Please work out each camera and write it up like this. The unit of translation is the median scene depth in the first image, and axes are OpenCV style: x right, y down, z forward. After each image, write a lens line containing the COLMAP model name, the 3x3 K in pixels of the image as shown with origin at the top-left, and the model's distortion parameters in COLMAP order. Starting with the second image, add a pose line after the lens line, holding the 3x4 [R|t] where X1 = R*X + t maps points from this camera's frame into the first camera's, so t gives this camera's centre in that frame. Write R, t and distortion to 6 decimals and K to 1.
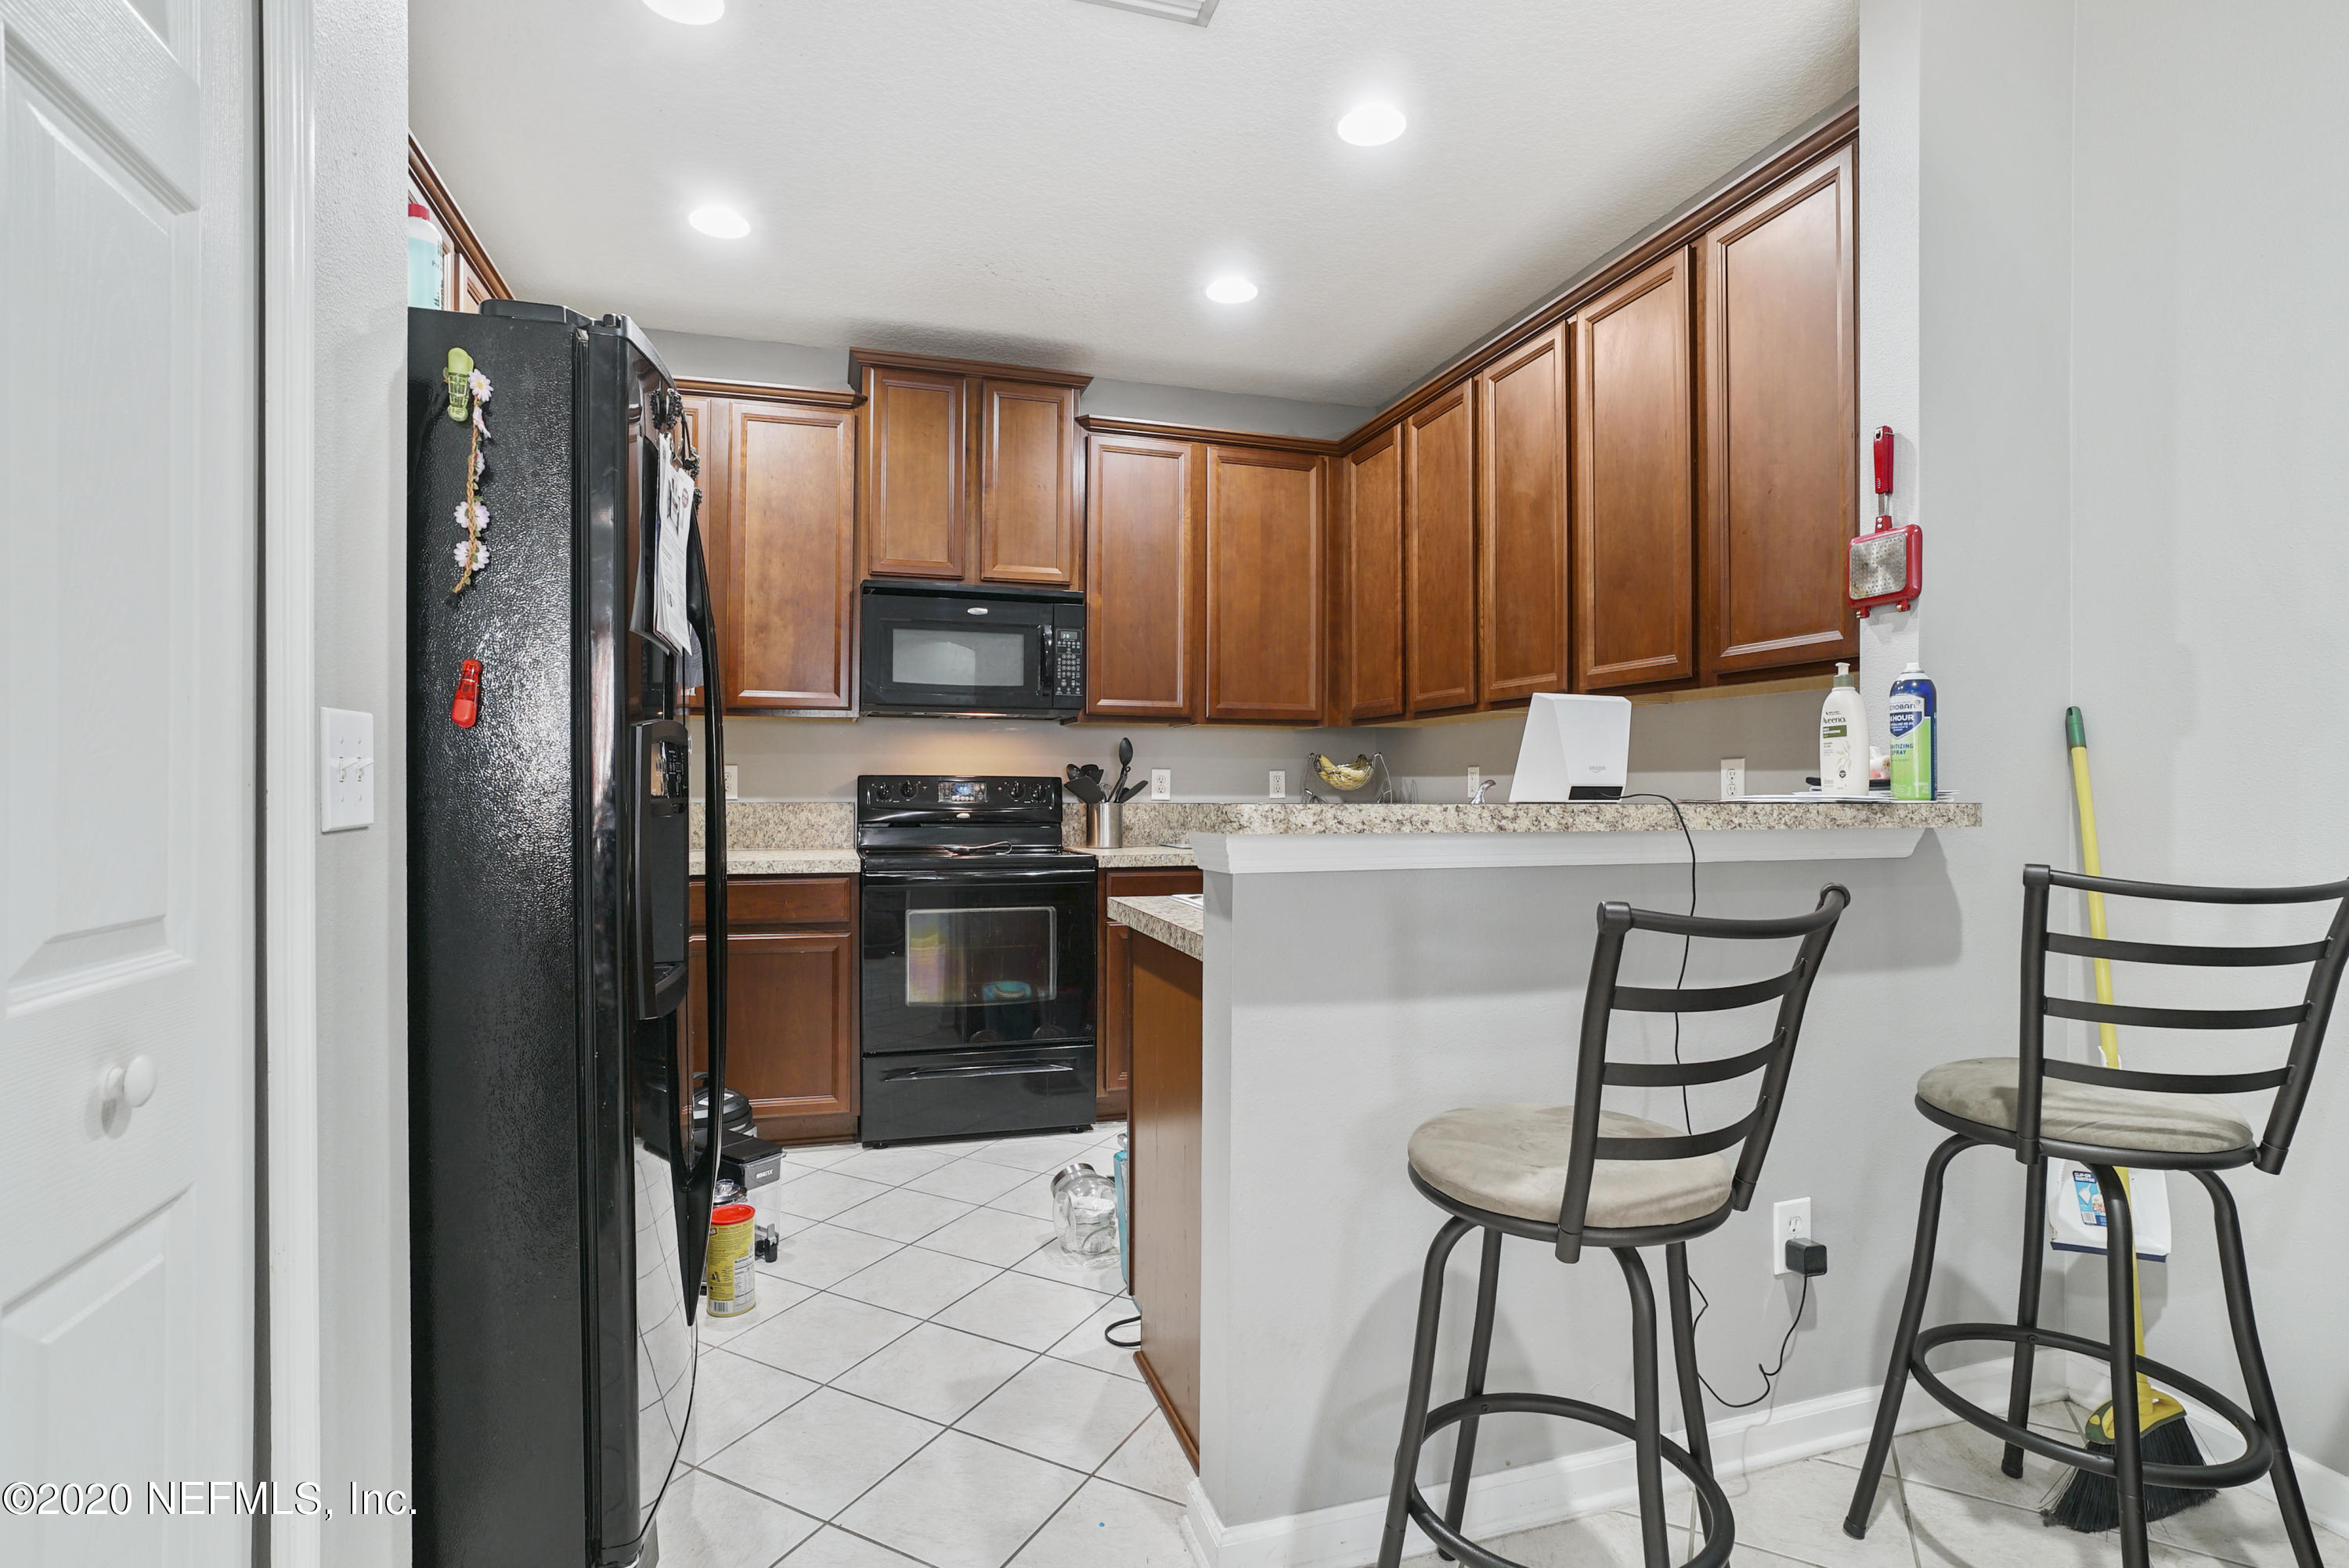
lens RADIAL K [[1121.0, 0, 1156.9], [0, 1121.0, 782.0], [0, 0, 1]] dist [-0.033635, 0.002068]
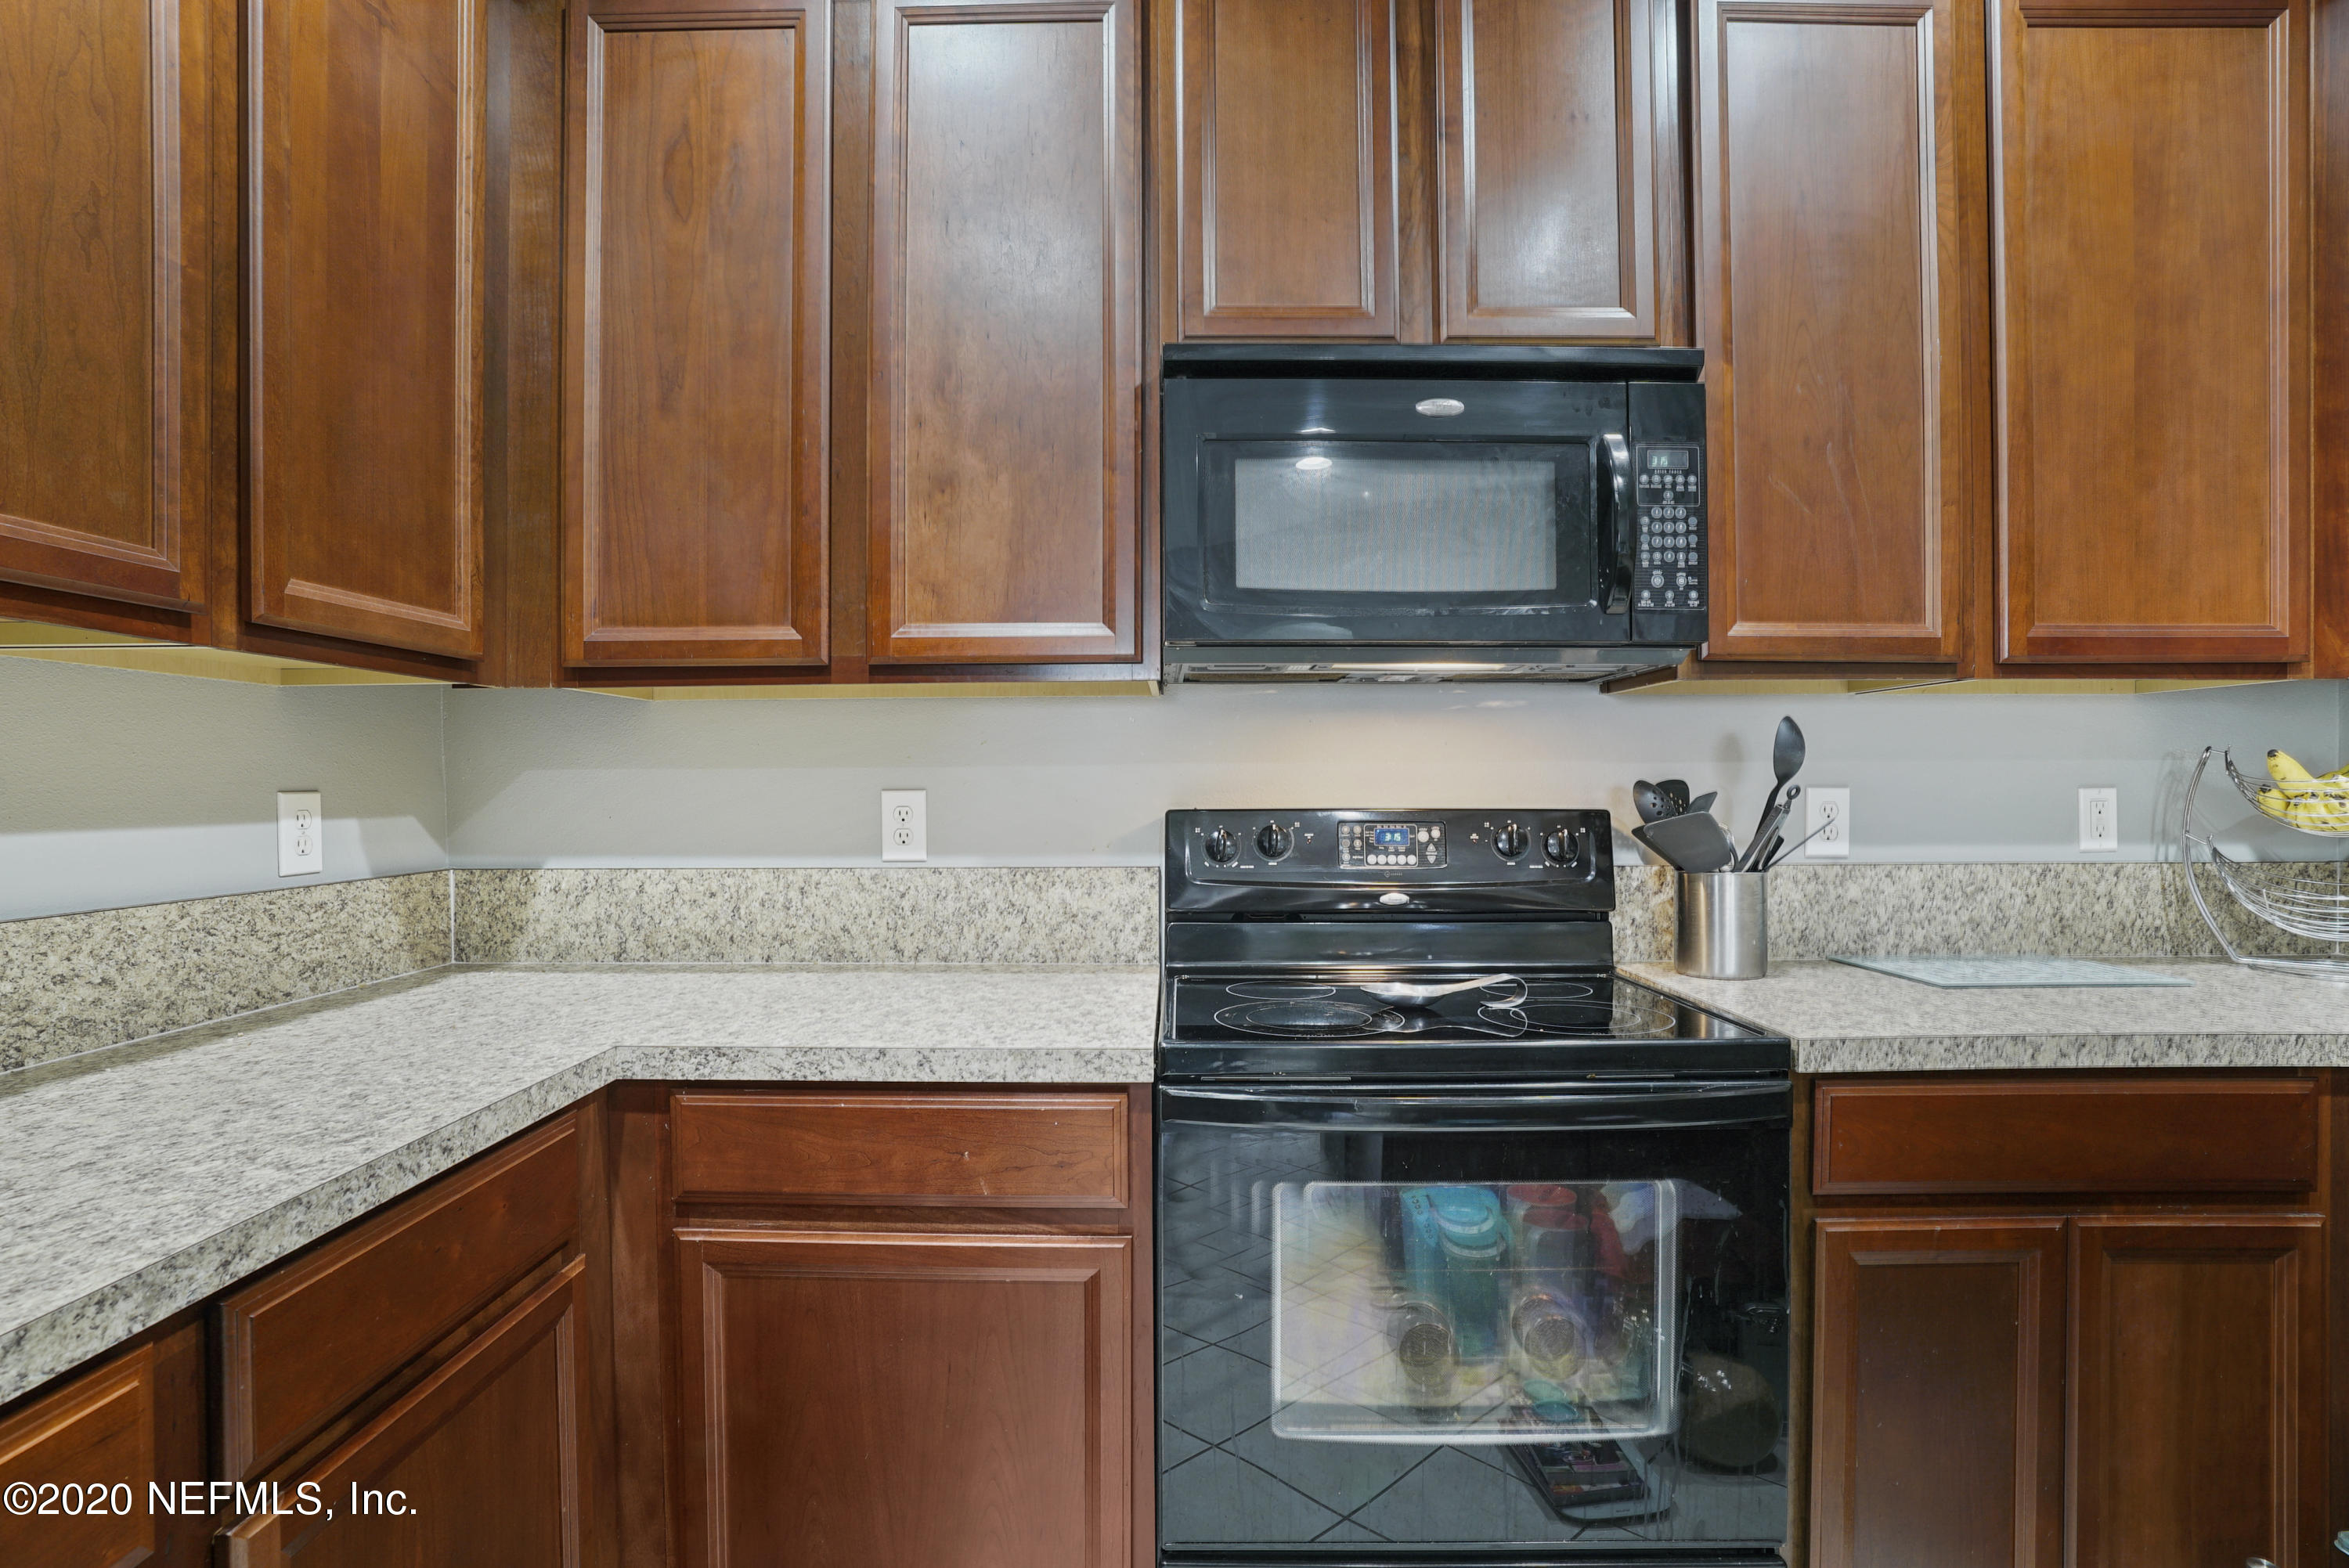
lens RADIAL K [[1121.0, 0, 1162.8], [0, 1121.0, 788.2], [0, 0, 1]] dist [-0.033635, 0.002068]
pose [[0.955125, -0.007337, -0.296114, -0.130976], [0.008269, 0.999964, 0.001894, -0.016063], [0.296089, -0.004257, 0.955151, 0.558728]]
